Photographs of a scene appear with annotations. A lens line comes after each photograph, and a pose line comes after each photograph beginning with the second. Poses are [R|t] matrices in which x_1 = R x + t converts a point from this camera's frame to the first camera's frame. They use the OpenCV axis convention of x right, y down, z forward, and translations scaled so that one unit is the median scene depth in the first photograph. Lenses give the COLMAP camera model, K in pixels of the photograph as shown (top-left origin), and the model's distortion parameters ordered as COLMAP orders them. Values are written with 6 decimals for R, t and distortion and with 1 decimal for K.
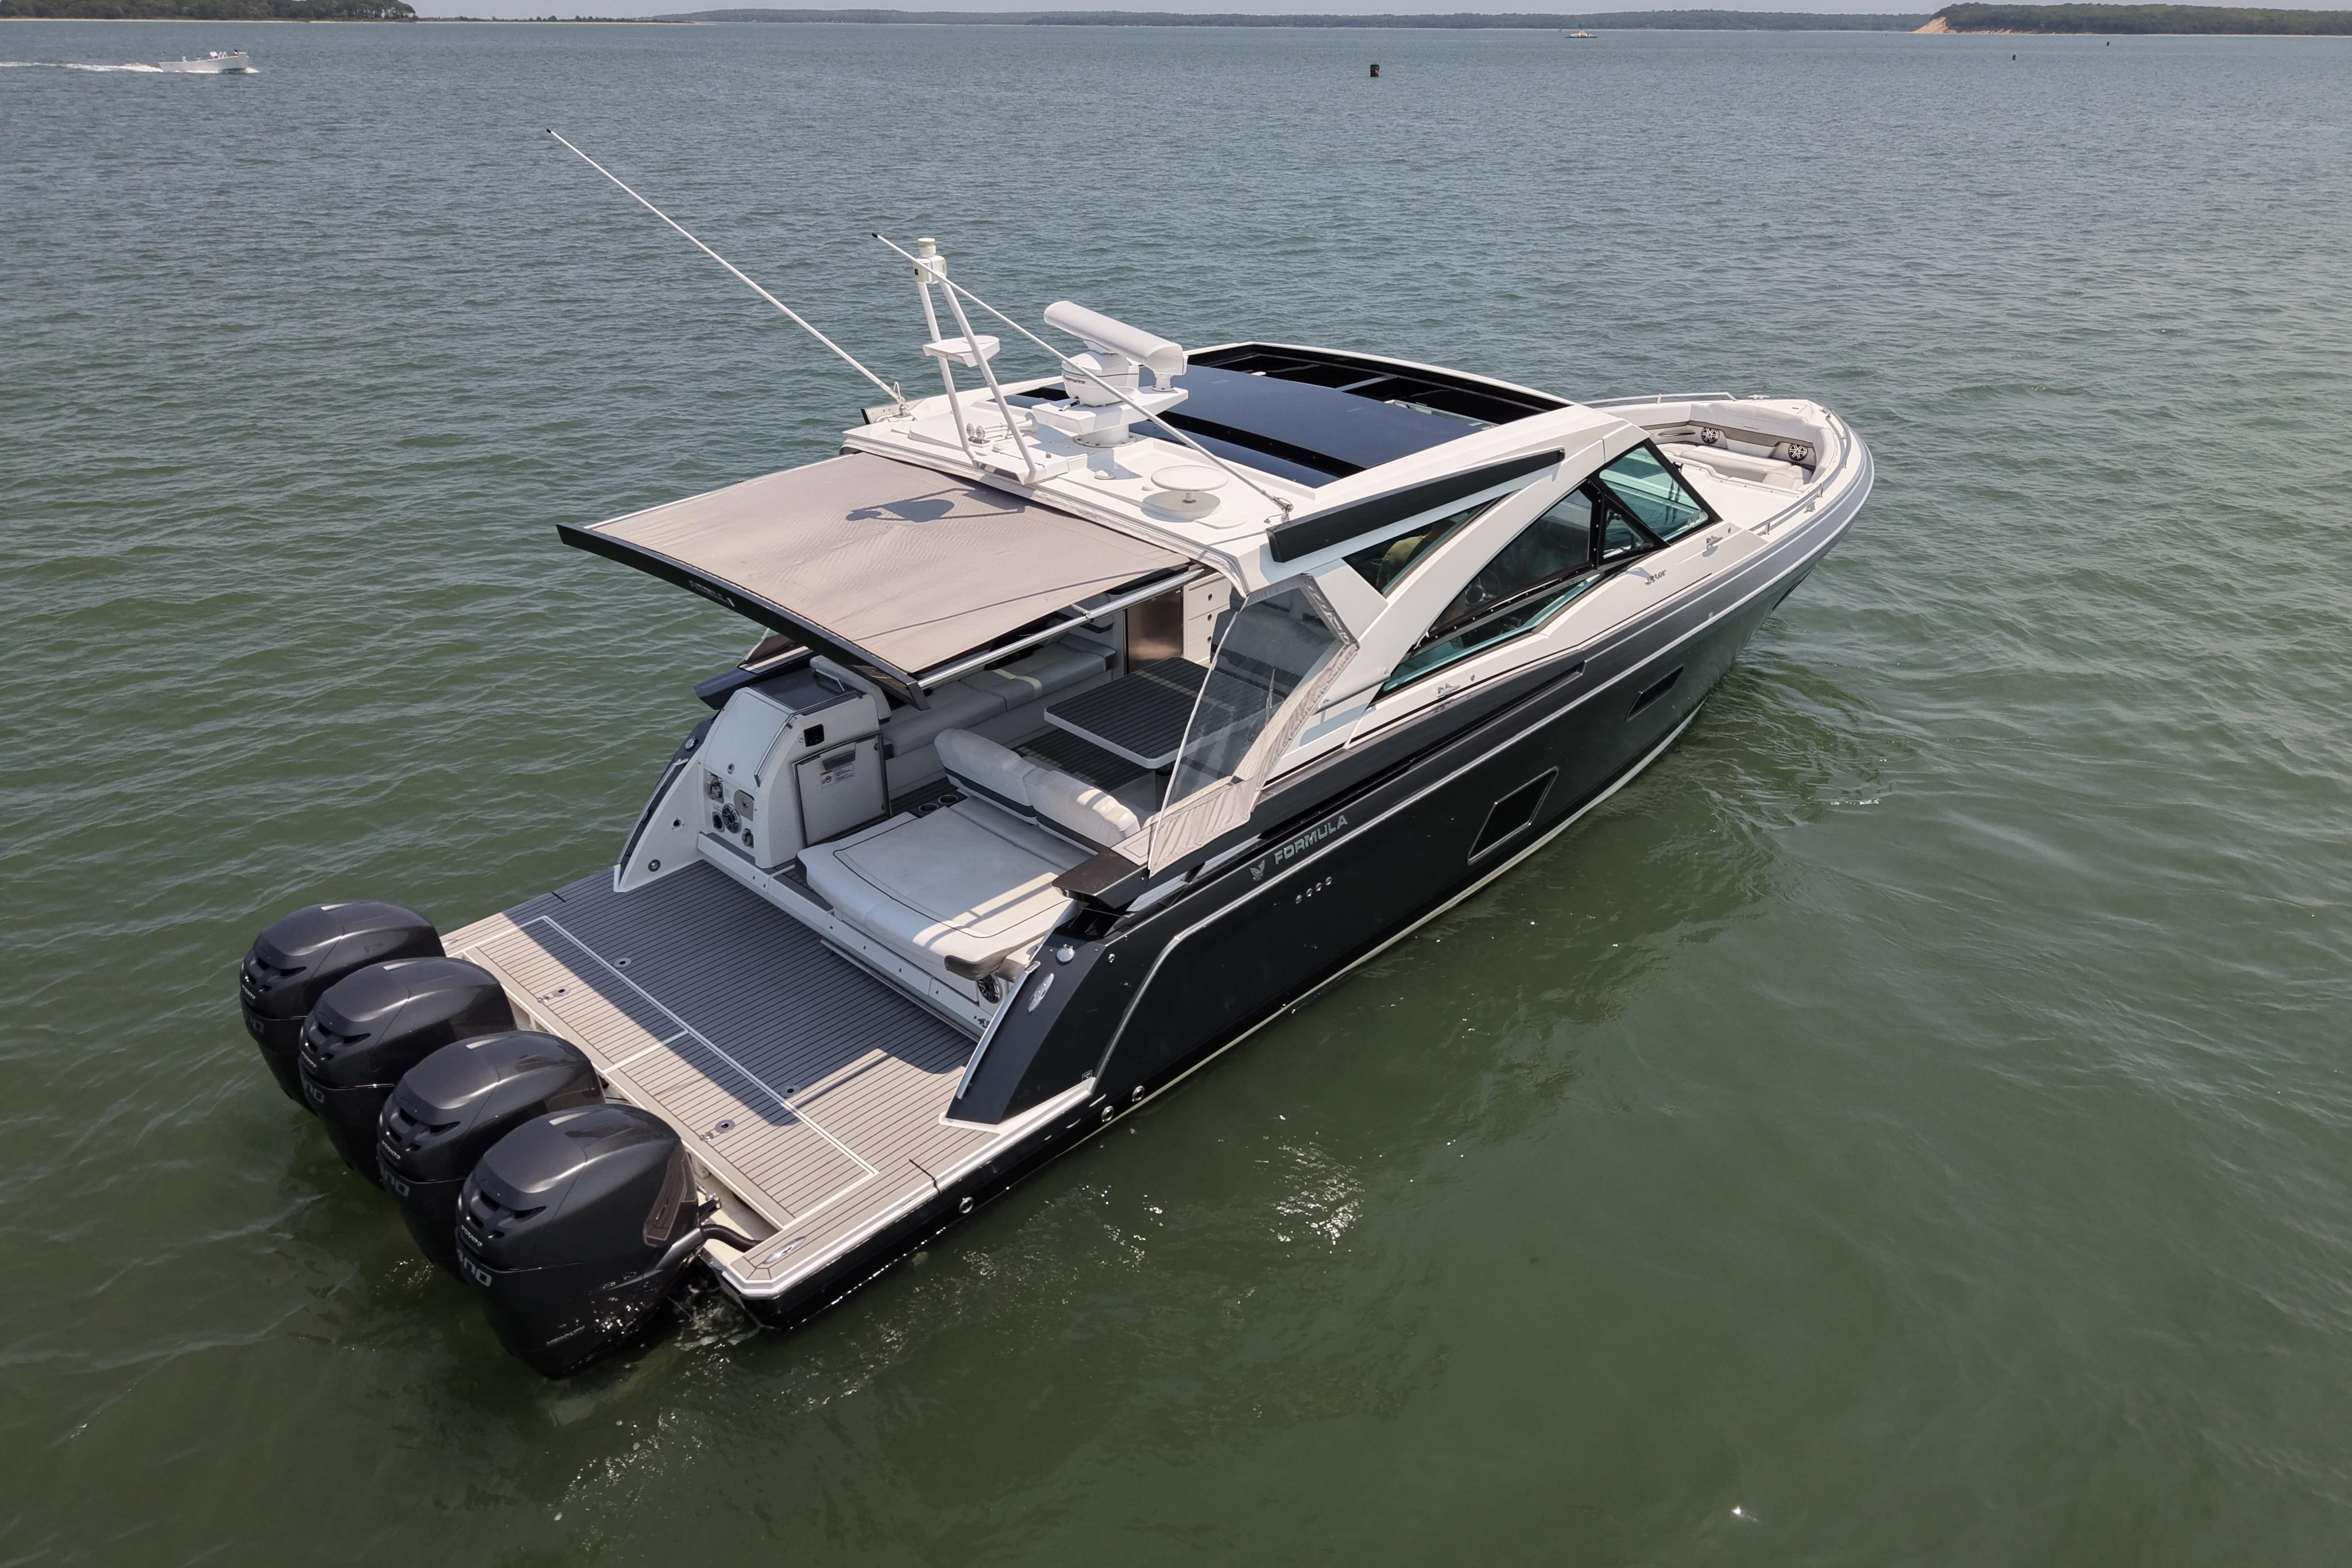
lens RADIAL K [[1577.3, 0, 1176.0], [0, 1577.3, 784.0], [0, 0, 1]] dist [0.013081, -0.001114]
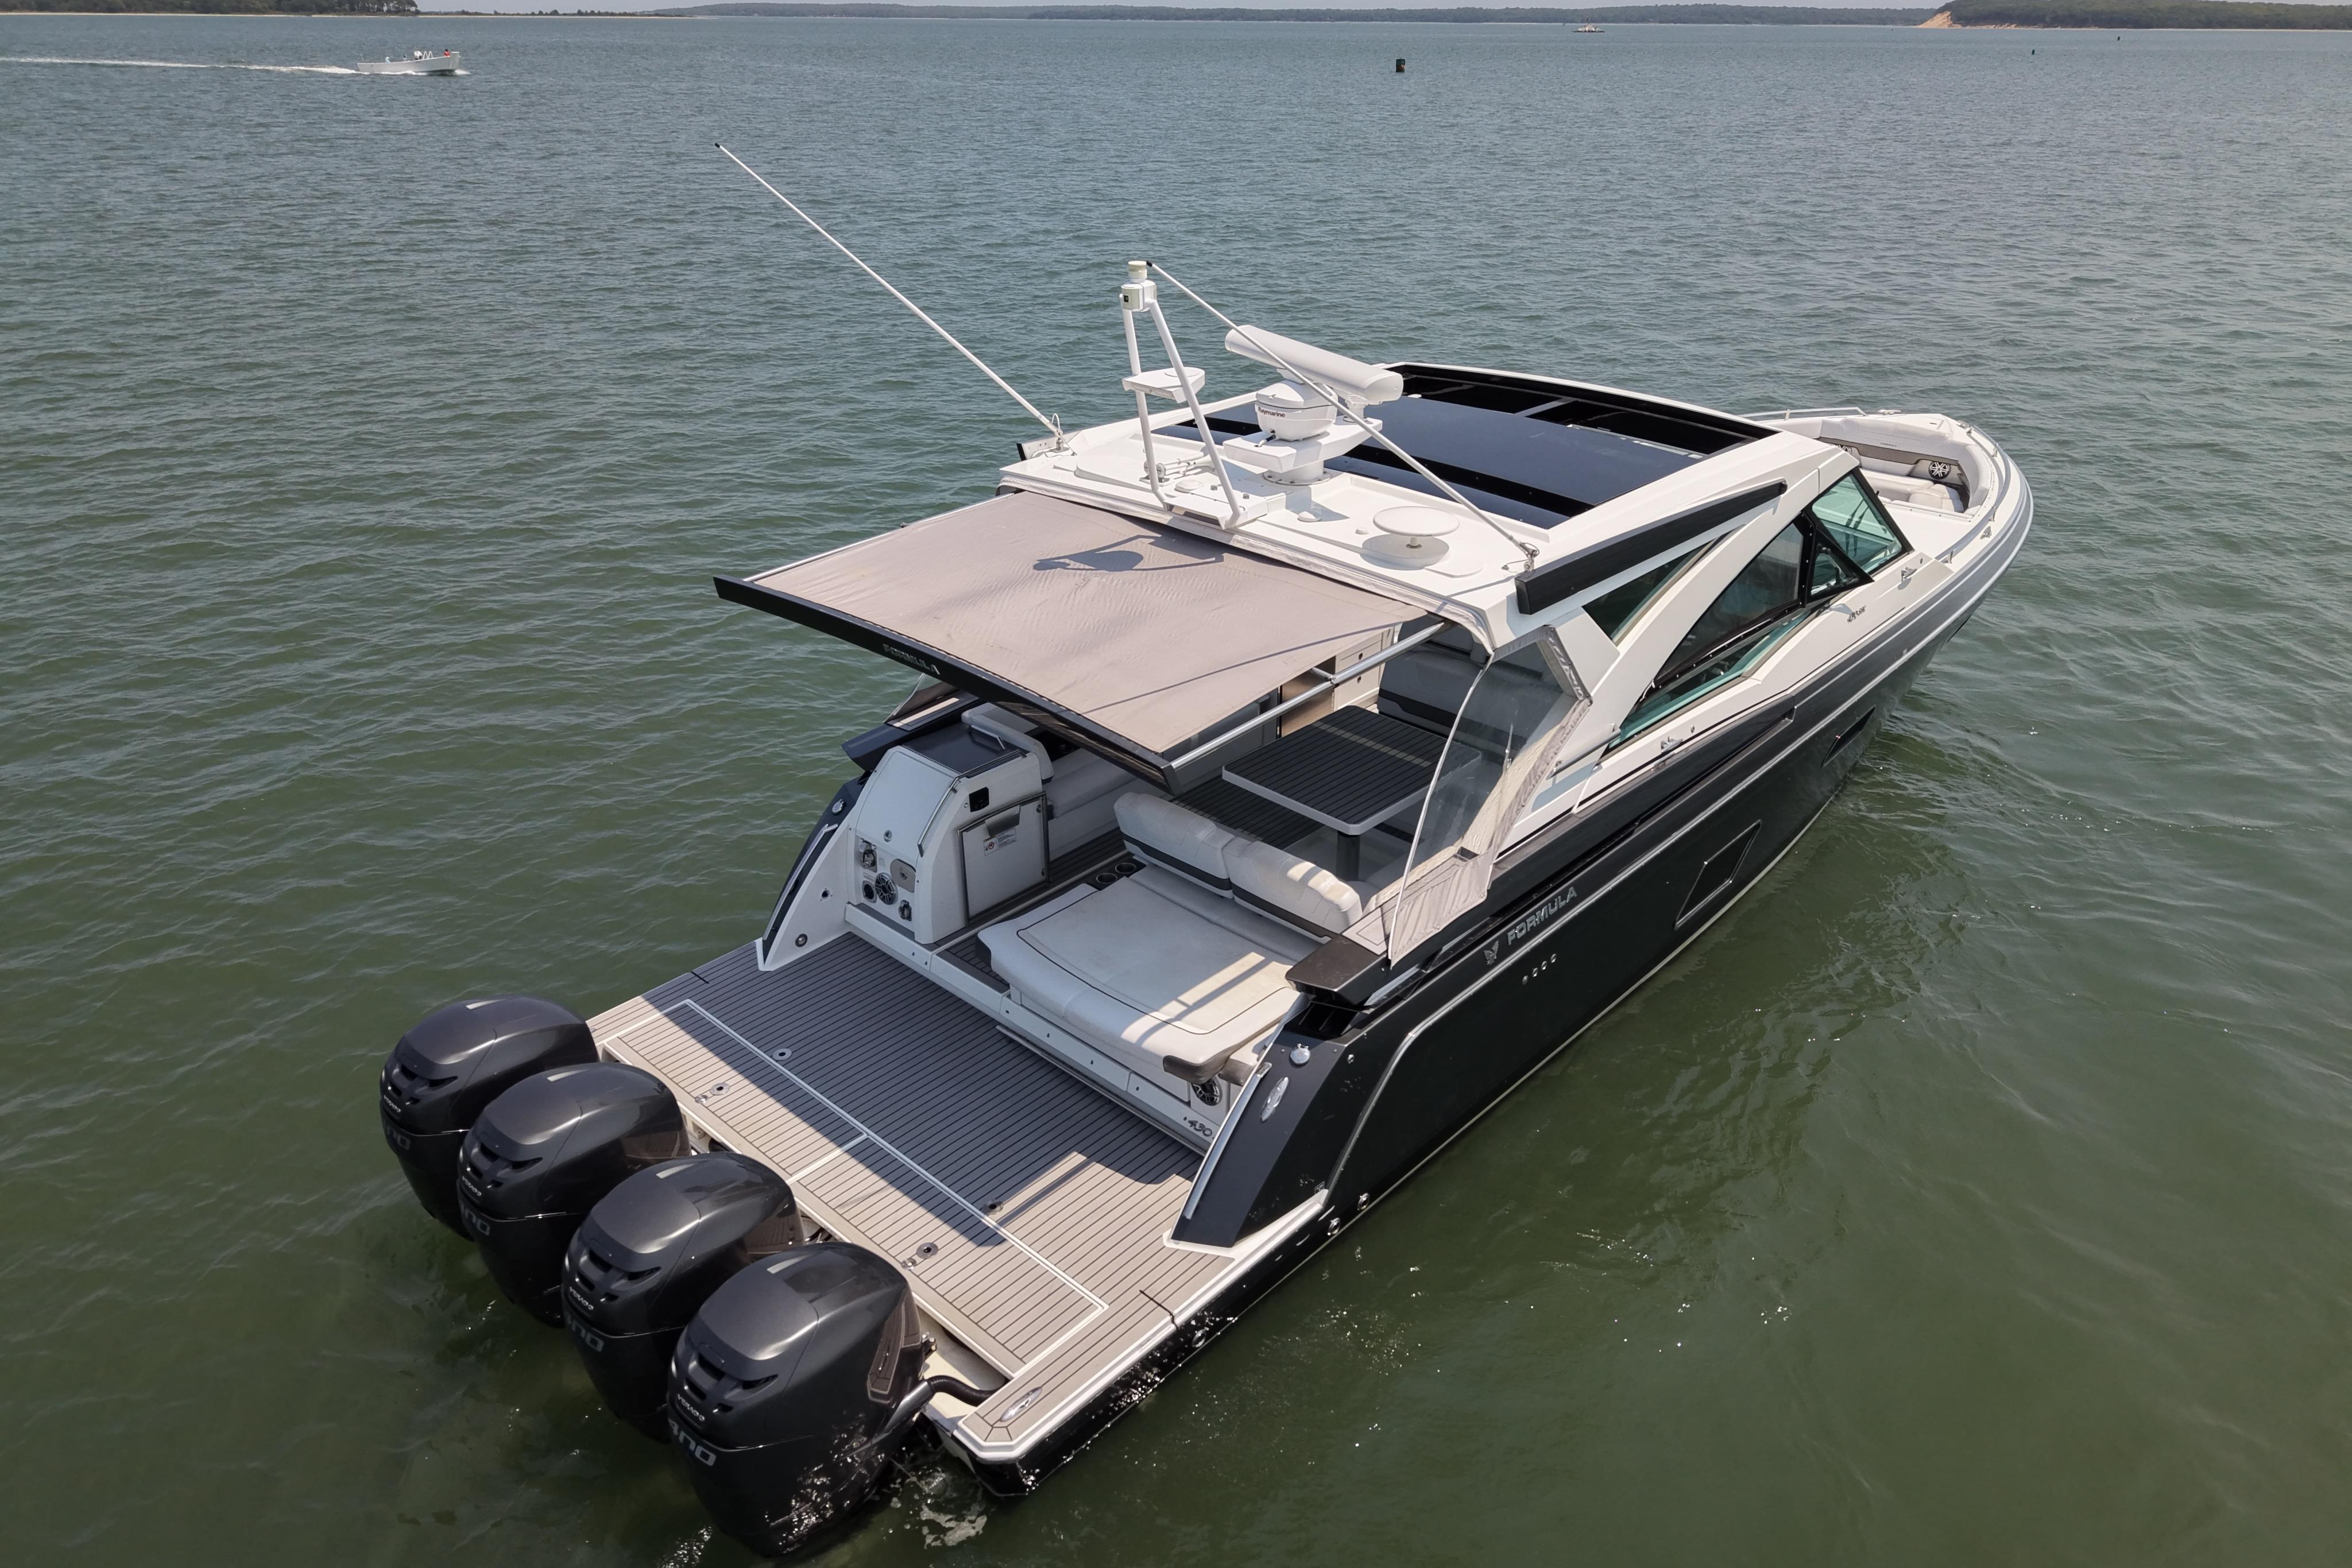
lens RADIAL K [[1568.1, 0, 1176.0], [0, 1568.1, 784.0], [0, 0, 1]] dist [0.026486, 0.002077]
pose [[0.999964, -0.008388, -0.000859, -0.122471], [0.008384, 0.999956, -0.004320, -0.037731], [0.000895, 0.004312, 0.999990, 0.091475]]
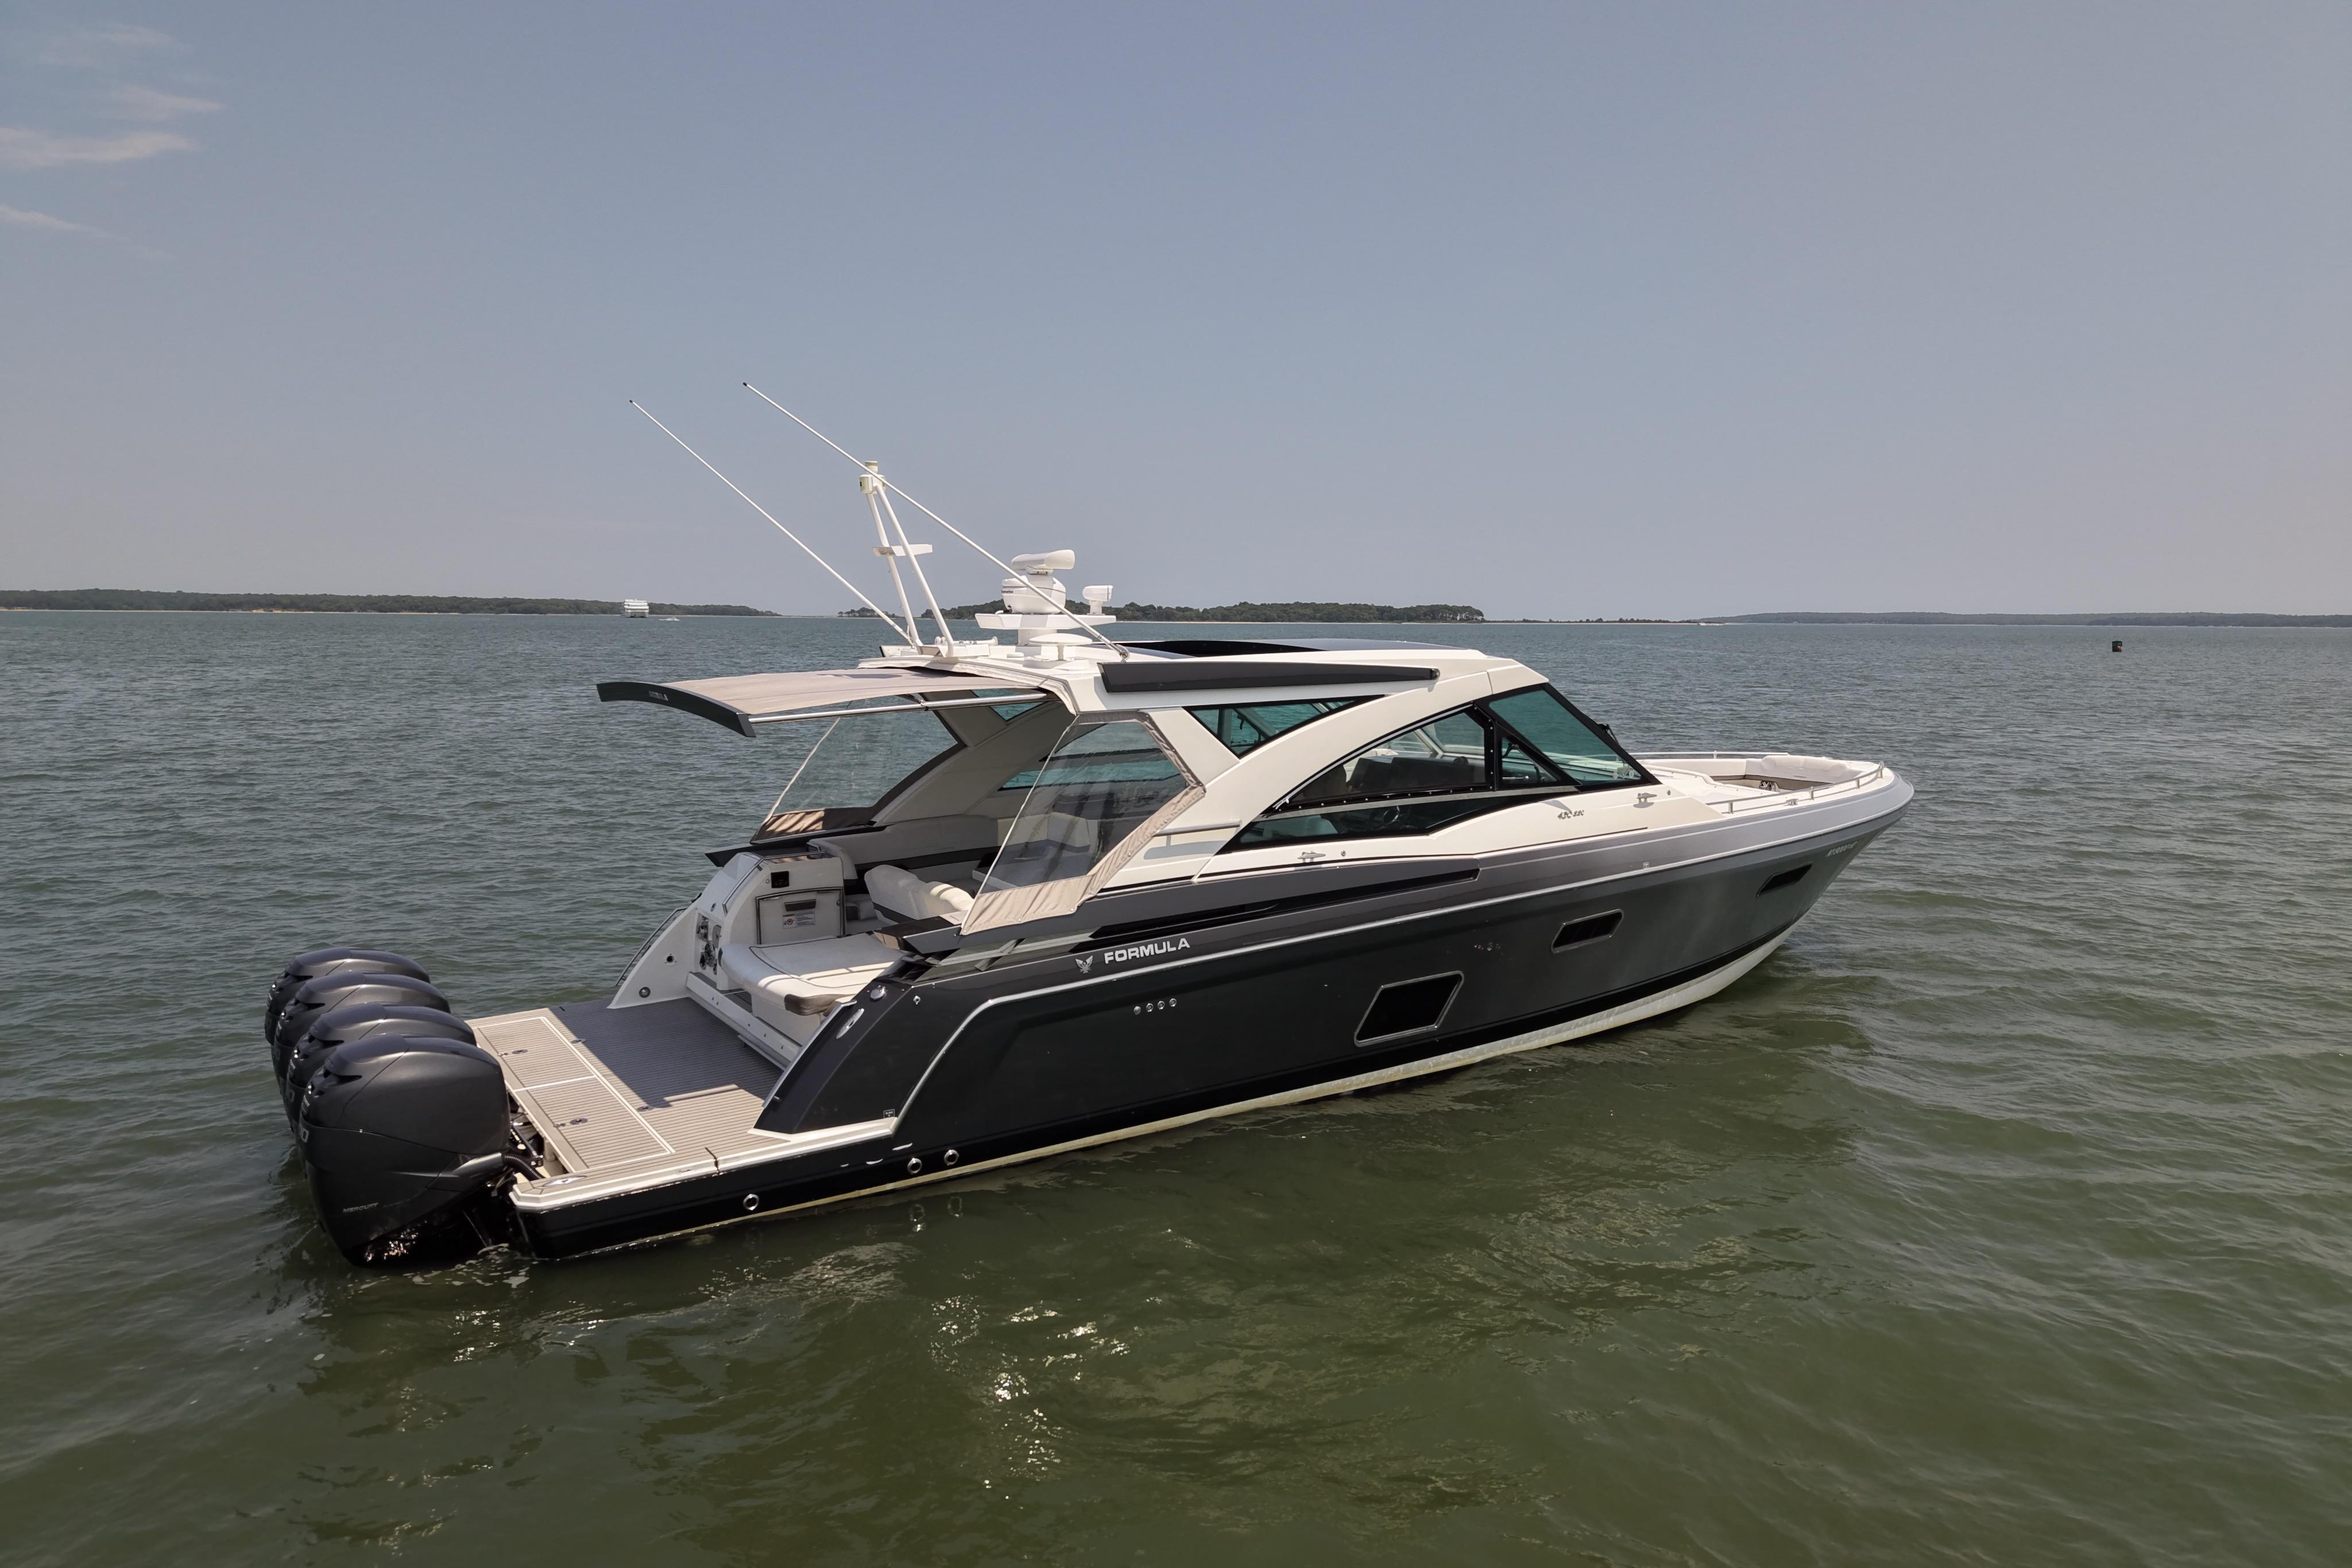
lens RADIAL K [[1547.5, 0, 1176.0], [0, 1547.5, 784.0], [0, 0, 1]] dist [0.001297, -0.001338]
pose [[0.977258, 0.019073, -0.211194, 0.328850], [-0.088657, 0.941473, -0.325221, 0.272806], [0.192631, 0.336548, 0.921753, -0.039650]]
